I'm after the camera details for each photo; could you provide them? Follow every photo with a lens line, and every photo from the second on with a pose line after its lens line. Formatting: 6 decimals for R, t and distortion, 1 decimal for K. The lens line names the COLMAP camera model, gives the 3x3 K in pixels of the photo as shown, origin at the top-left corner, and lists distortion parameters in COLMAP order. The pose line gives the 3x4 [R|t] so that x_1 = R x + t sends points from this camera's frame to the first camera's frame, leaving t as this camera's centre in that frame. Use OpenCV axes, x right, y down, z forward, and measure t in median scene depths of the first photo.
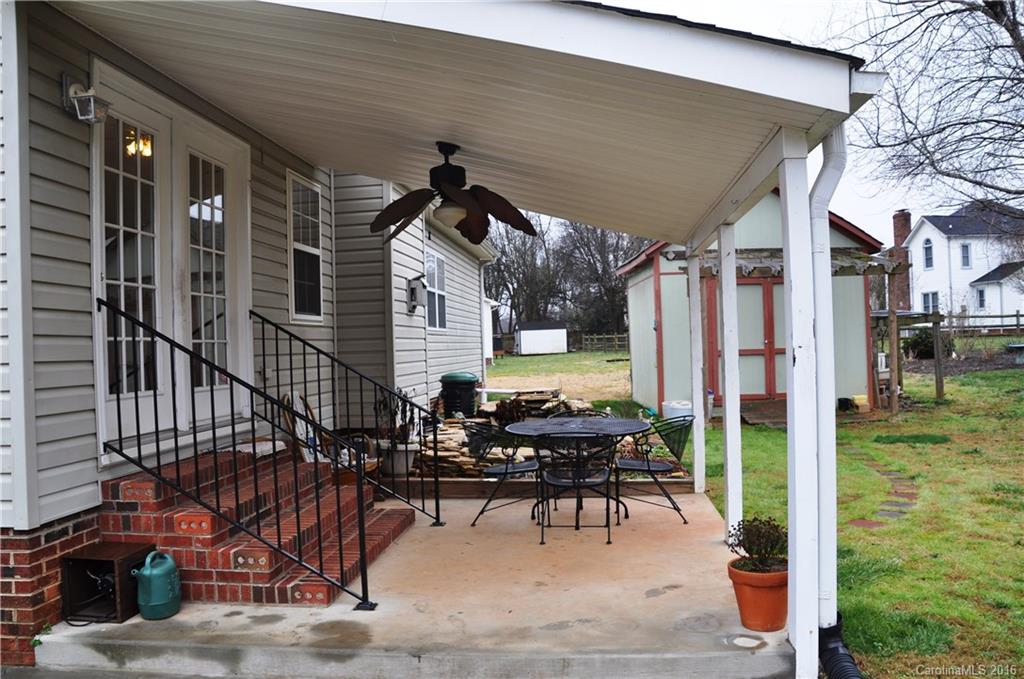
lens RADIAL K [[796.0, 0, 514.1], [0, 796.0, 352.6], [0, 0, 1]] dist [-0.170867, 0.130138]
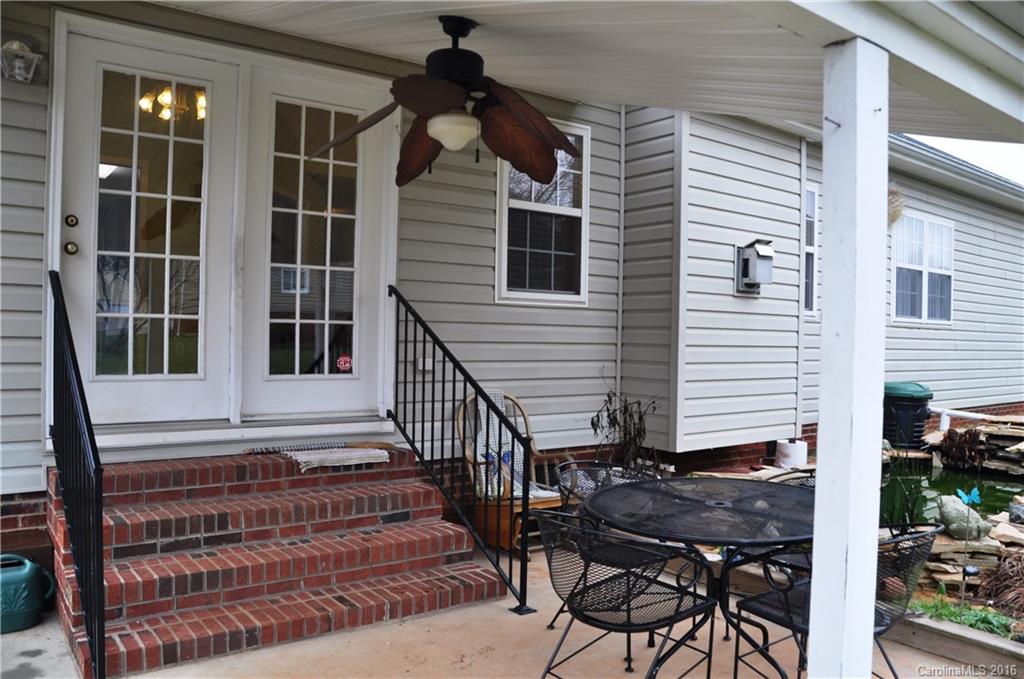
lens RADIAL K [[796.0, 0, 514.1], [0, 796.0, 352.6], [0, 0, 1]] dist [-0.170867, 0.130138]
pose [[0.681670, 0.058841, -0.729290, 0.304847], [-0.044923, 0.998246, 0.038552, -0.018940], [0.730280, 0.006482, 0.683118, 0.456799]]
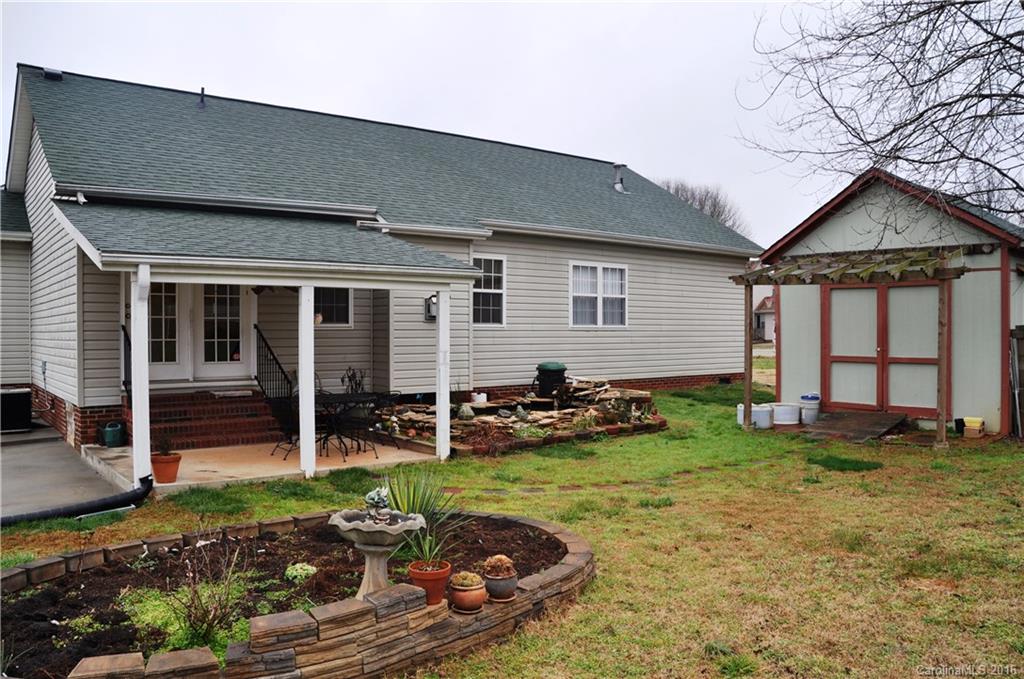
lens RADIAL K [[796.0, 0, 514.1], [0, 796.0, 352.6], [0, 0, 1]] dist [-0.170867, 0.130138]
pose [[0.696697, 0.052337, -0.715454, 1.312845], [-0.027680, 0.998554, 0.046092, -0.078753], [0.716831, -0.012309, 0.697138, 0.081742]]
